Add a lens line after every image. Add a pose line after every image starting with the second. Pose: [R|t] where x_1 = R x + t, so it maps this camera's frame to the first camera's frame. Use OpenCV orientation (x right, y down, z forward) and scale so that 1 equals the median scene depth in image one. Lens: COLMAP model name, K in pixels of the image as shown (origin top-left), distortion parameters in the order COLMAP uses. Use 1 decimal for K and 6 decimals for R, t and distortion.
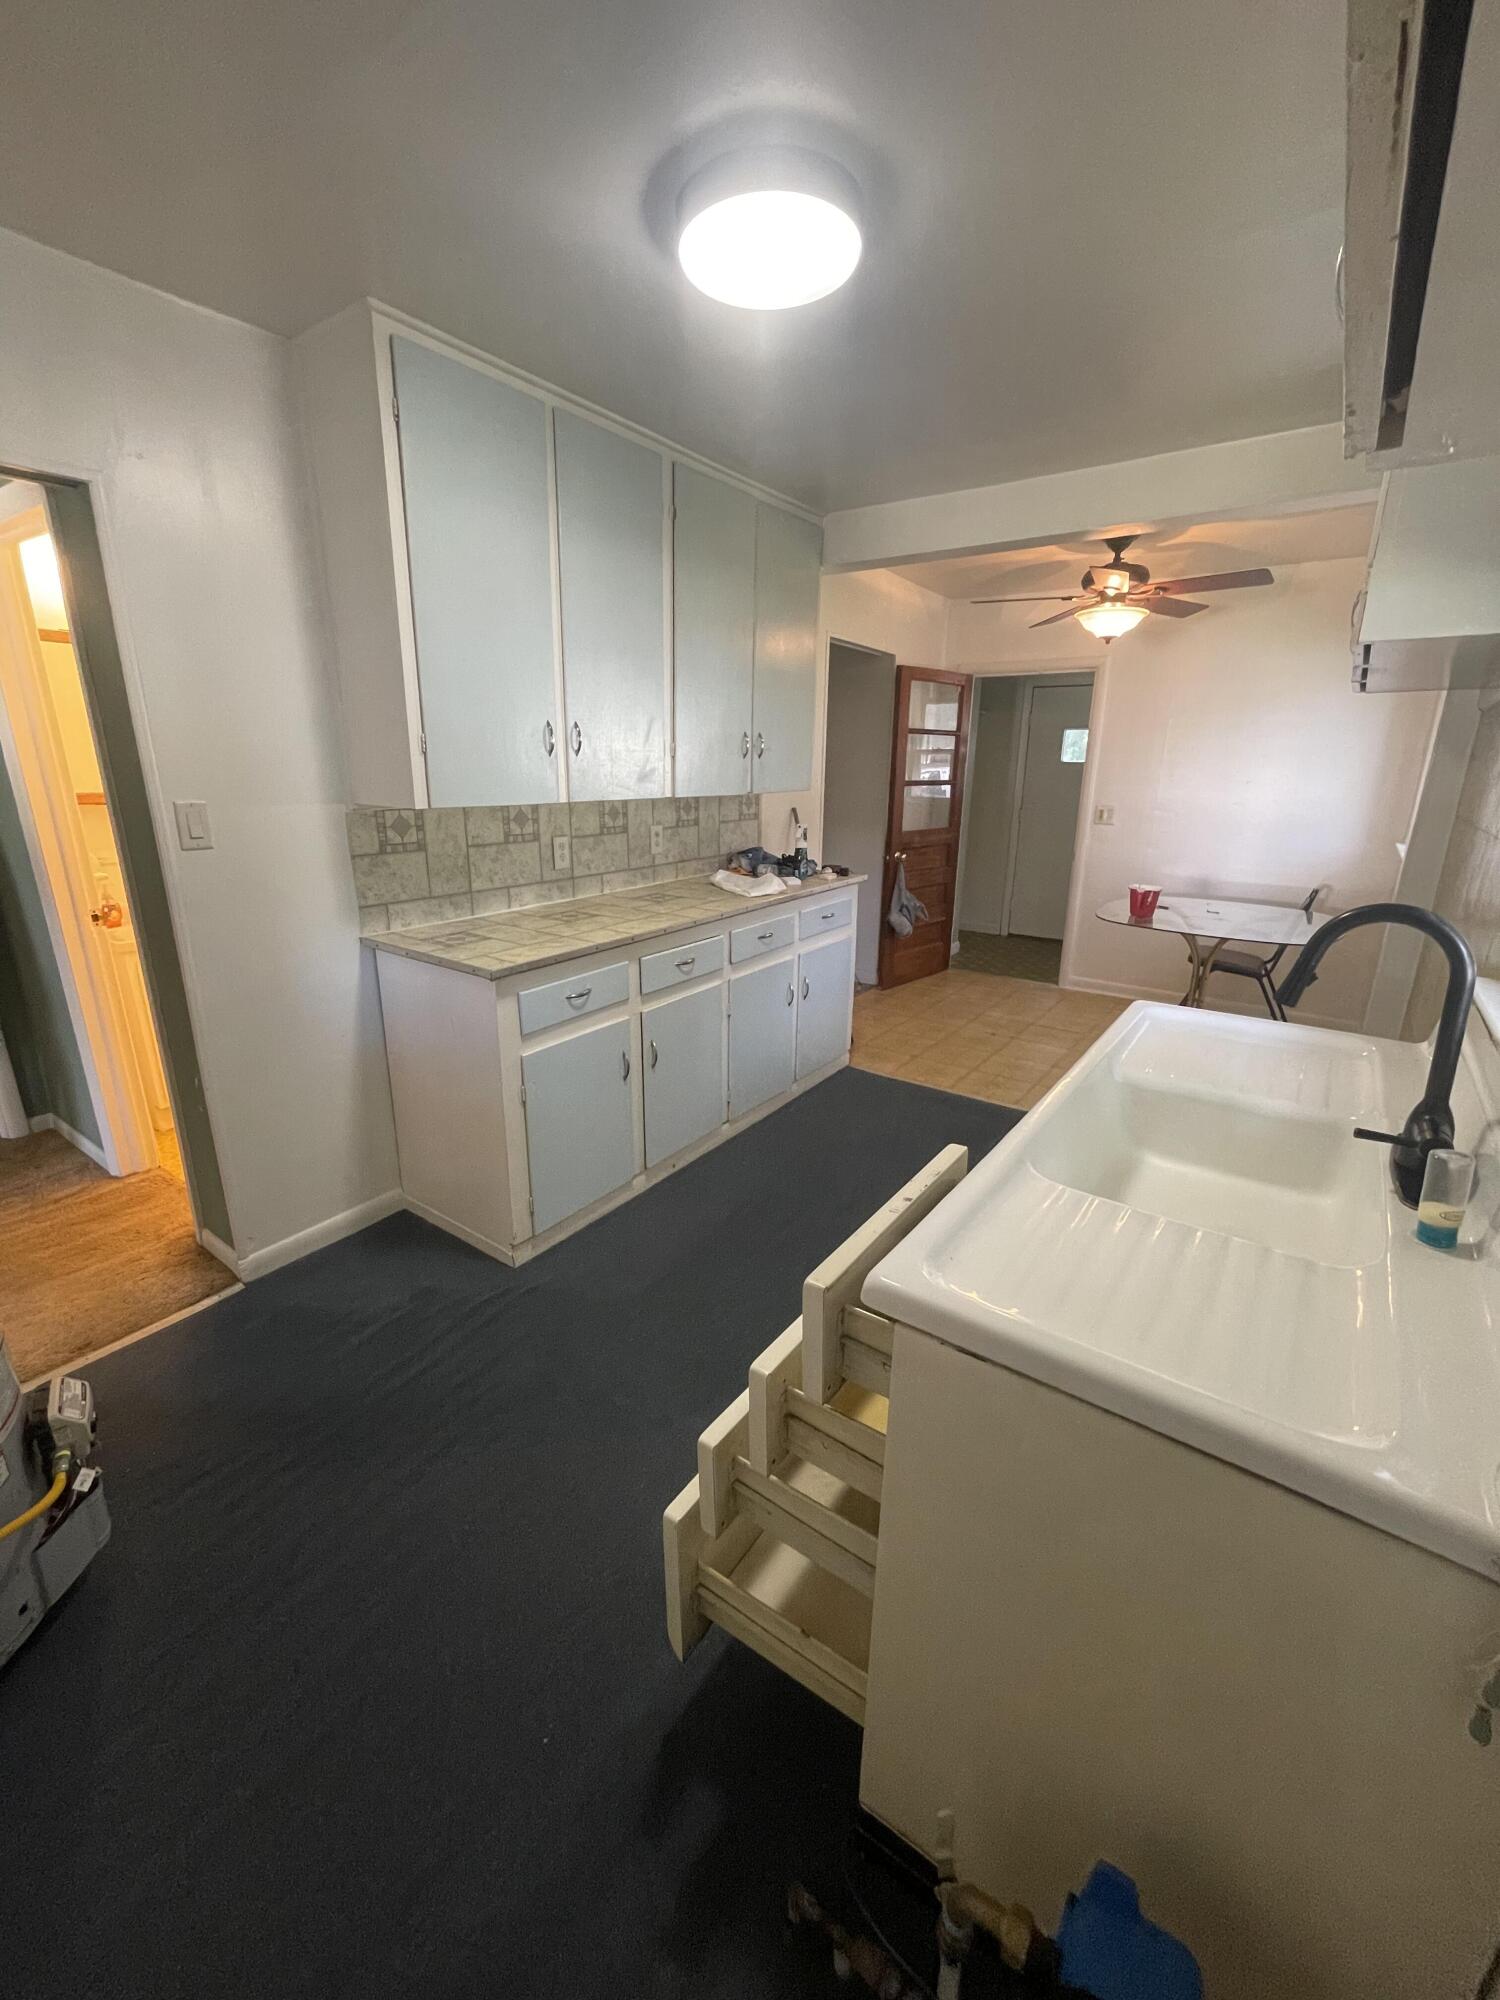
lens RADIAL K [[815.1, 0, 758.3], [0, 815.1, 999.5], [0, 0, 1]] dist [-0.003055, -0.000221]
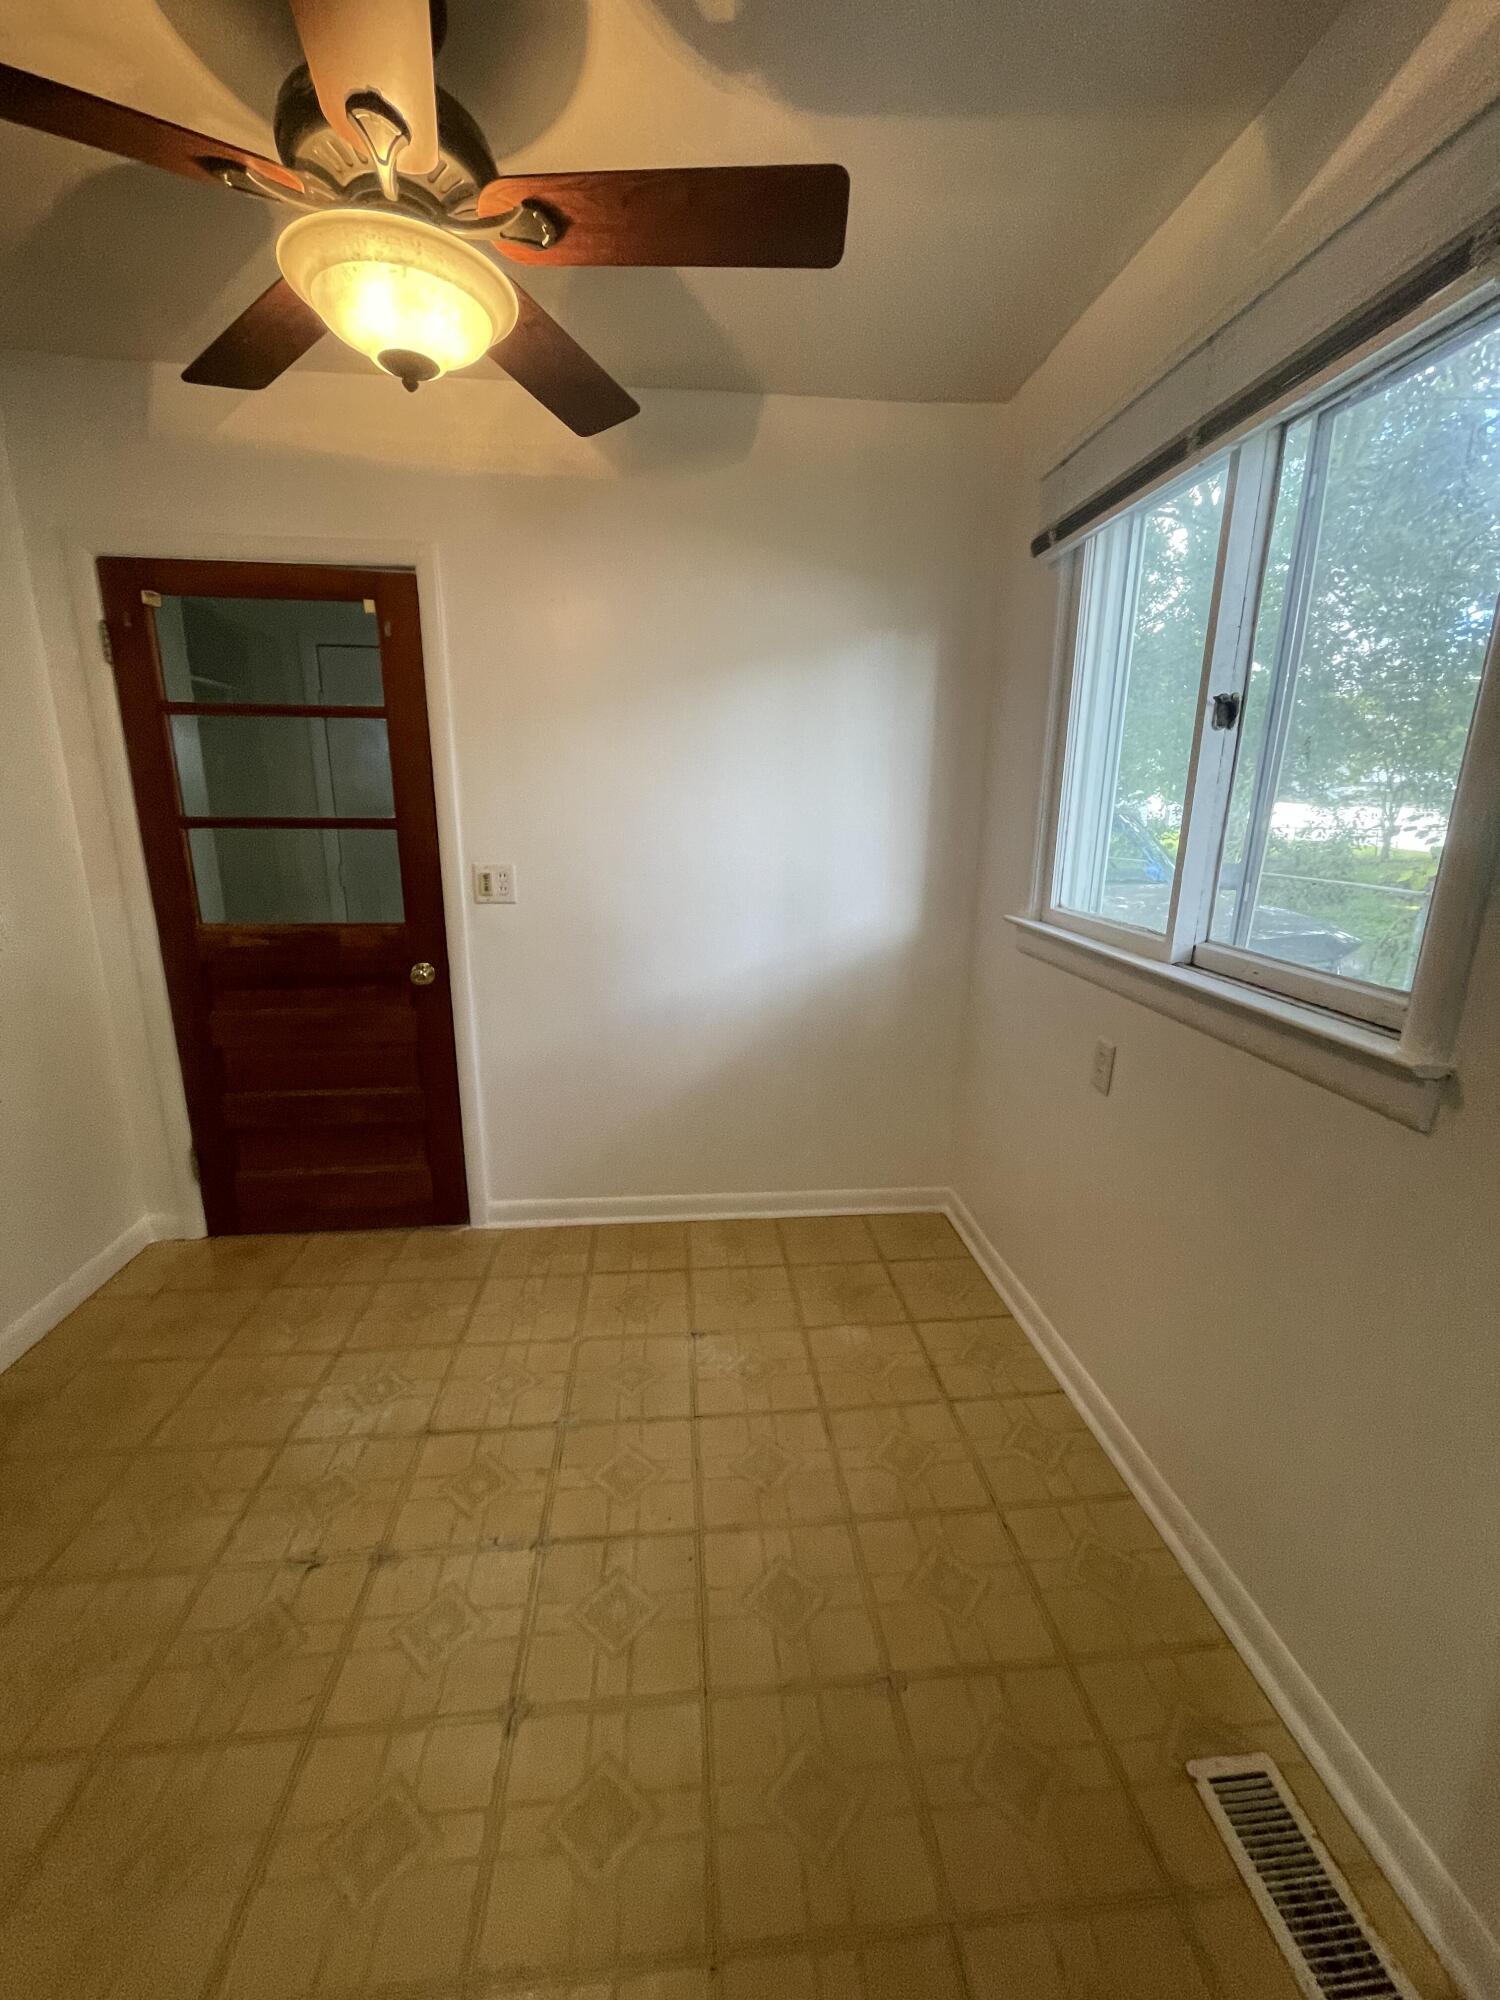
lens RADIAL K [[815.1, 0, 749.8], [0, 815.1, 995.3], [0, 0, 1]] dist [-0.003055, -0.000221]
pose [[0.752864, -0.166242, 0.636835, 0.227540], [0.187491, 0.981657, 0.034605, -0.153898], [-0.630907, 0.093348, 0.770223, 0.553413]]
